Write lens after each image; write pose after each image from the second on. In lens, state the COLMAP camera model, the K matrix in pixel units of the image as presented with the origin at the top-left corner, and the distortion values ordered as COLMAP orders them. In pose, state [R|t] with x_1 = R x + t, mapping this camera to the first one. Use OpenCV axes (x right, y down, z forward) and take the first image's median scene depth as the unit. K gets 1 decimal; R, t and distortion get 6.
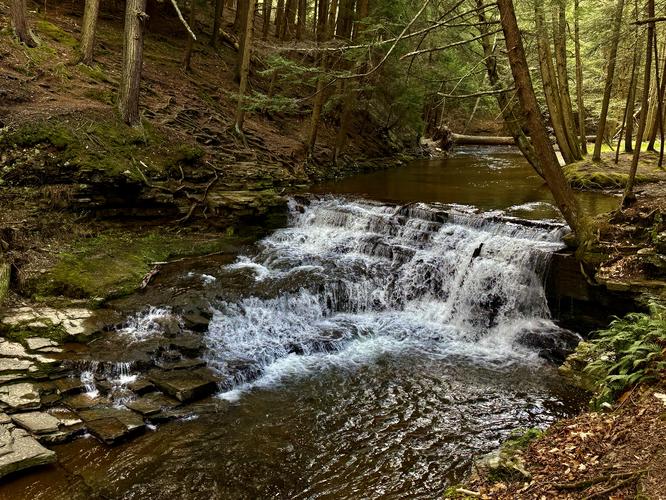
lens RADIAL K [[612.1, 0, 333.0], [0, 612.1, 250.0], [0, 0, 1]] dist [0.163461, -0.384618]
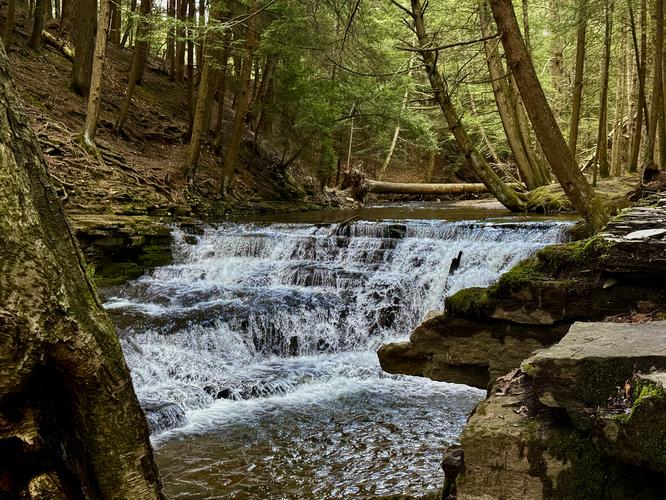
lens RADIAL K [[873.5, 0, 333.0], [0, 873.5, 250.0], [0, 0, 1]] dist [0.102299, -0.036120]
pose [[0.984795, -0.027577, 0.171519, -0.071583], [0.051933, 0.988905, -0.139178, 0.100883], [-0.165778, 0.145969, 0.975300, 0.003533]]
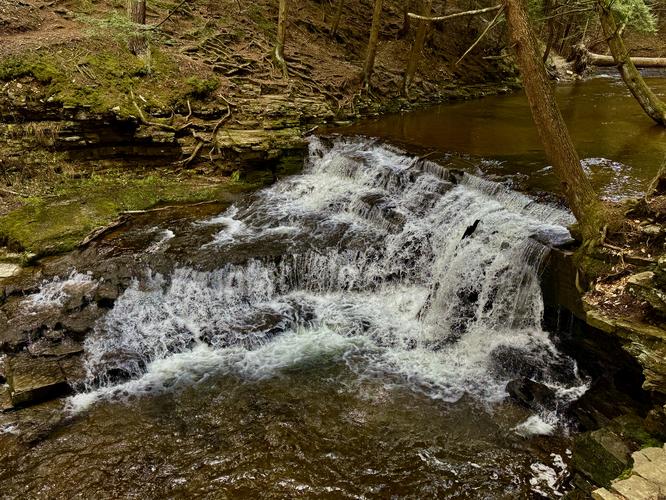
lens RADIAL K [[580.3, 0, 333.0], [0, 580.3, 250.0], [0, 0, 1]] dist [0.128096, -0.235587]
pose [[0.964057, 0.081711, -0.252817, 0.205164], [-0.045152, 0.988080, 0.147174, -0.058061], [0.261829, -0.130469, 0.956255, 0.209951]]
